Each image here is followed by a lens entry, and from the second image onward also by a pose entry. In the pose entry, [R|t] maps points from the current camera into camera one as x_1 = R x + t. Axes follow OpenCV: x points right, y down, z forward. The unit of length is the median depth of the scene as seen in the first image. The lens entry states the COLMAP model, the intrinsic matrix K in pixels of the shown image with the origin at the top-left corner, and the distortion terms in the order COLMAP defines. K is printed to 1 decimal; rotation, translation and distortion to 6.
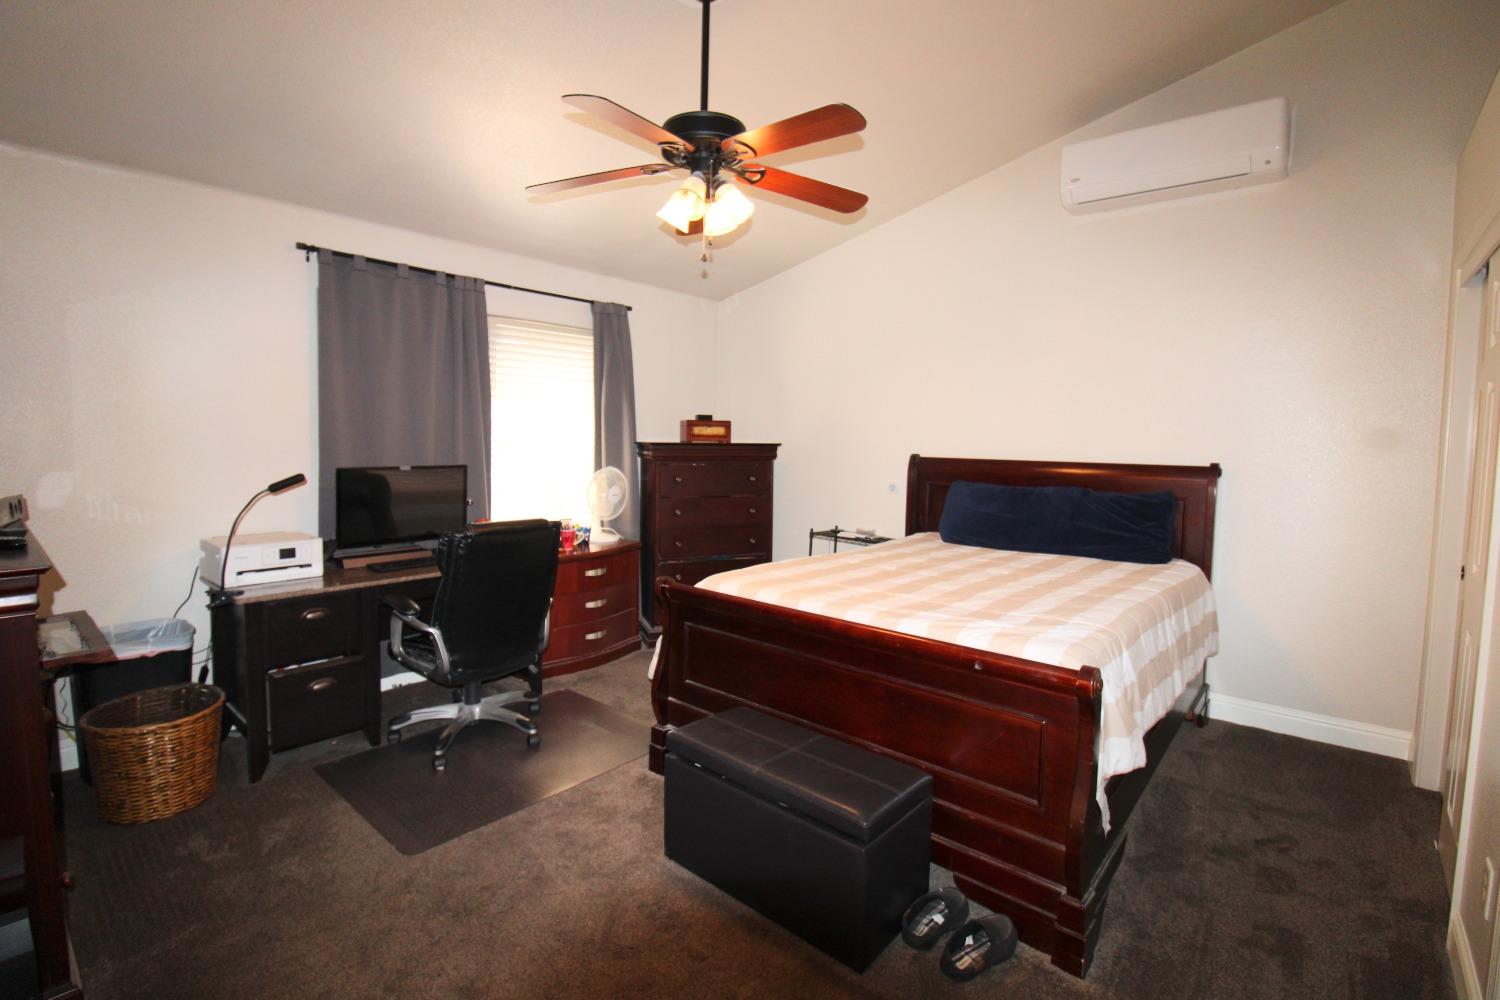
lens RADIAL K [[693.5, 0, 742.2], [0, 693.5, 496.3], [0, 0, 1]] dist [-0.006403, -0.005126]
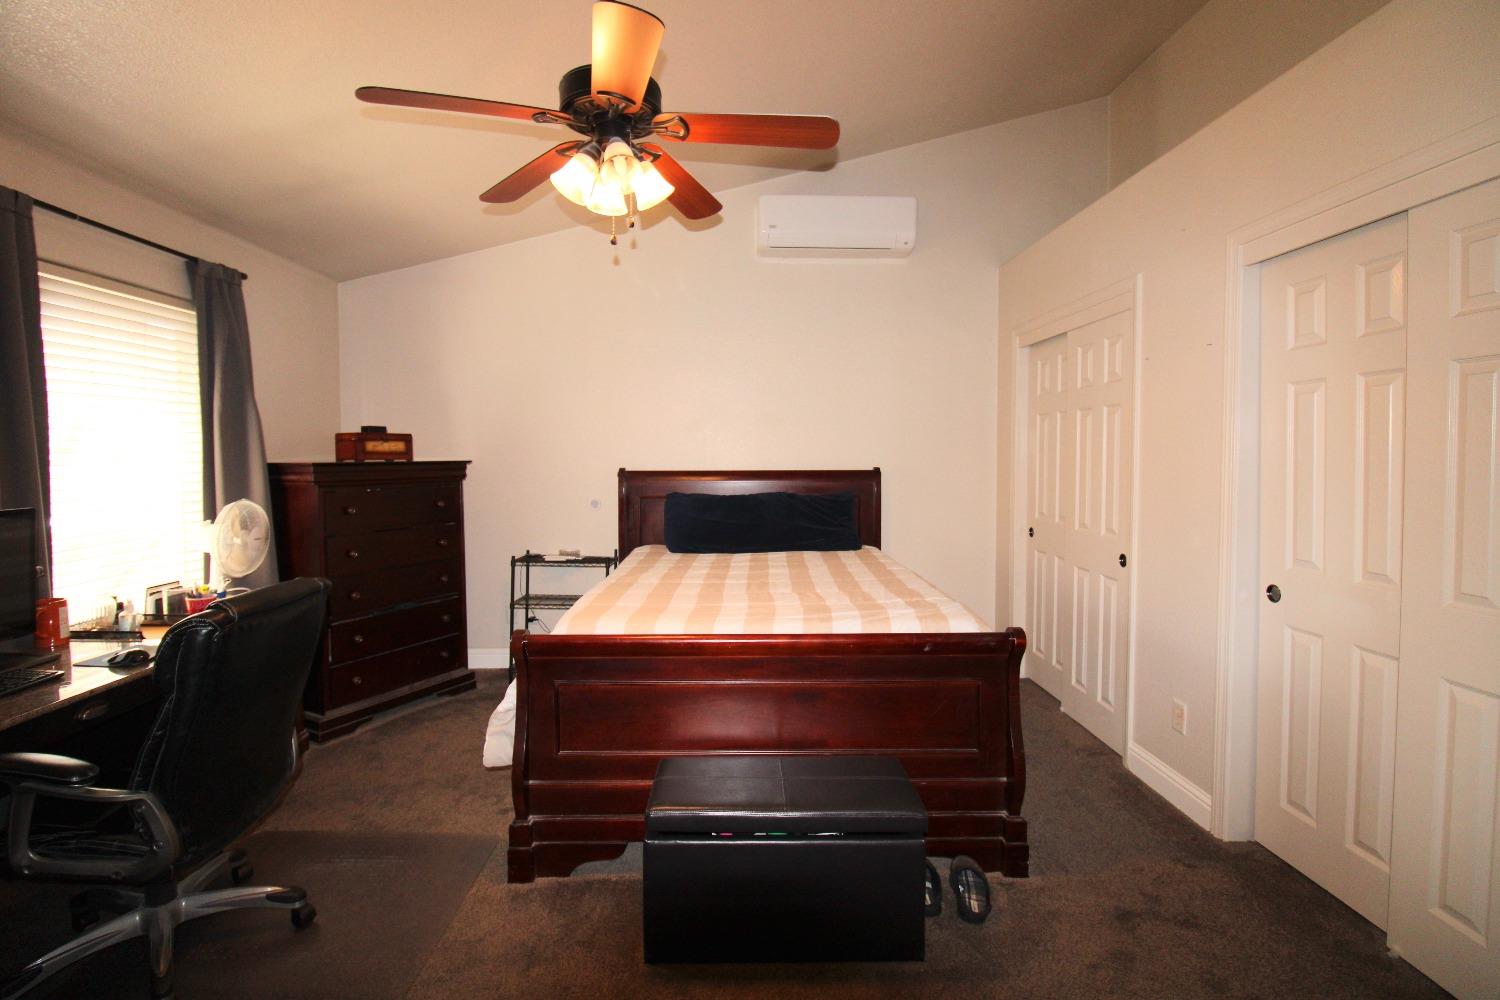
lens RADIAL K [[693.5, 0, 746.3], [0, 693.5, 494.9], [0, 0, 1]] dist [-0.006403, -0.005126]
pose [[0.749749, -0.055044, 0.659430, -0.270512], [0.070264, 0.997523, 0.003378, -0.013719], [-0.657982, 0.043801, 0.751759, 0.143368]]
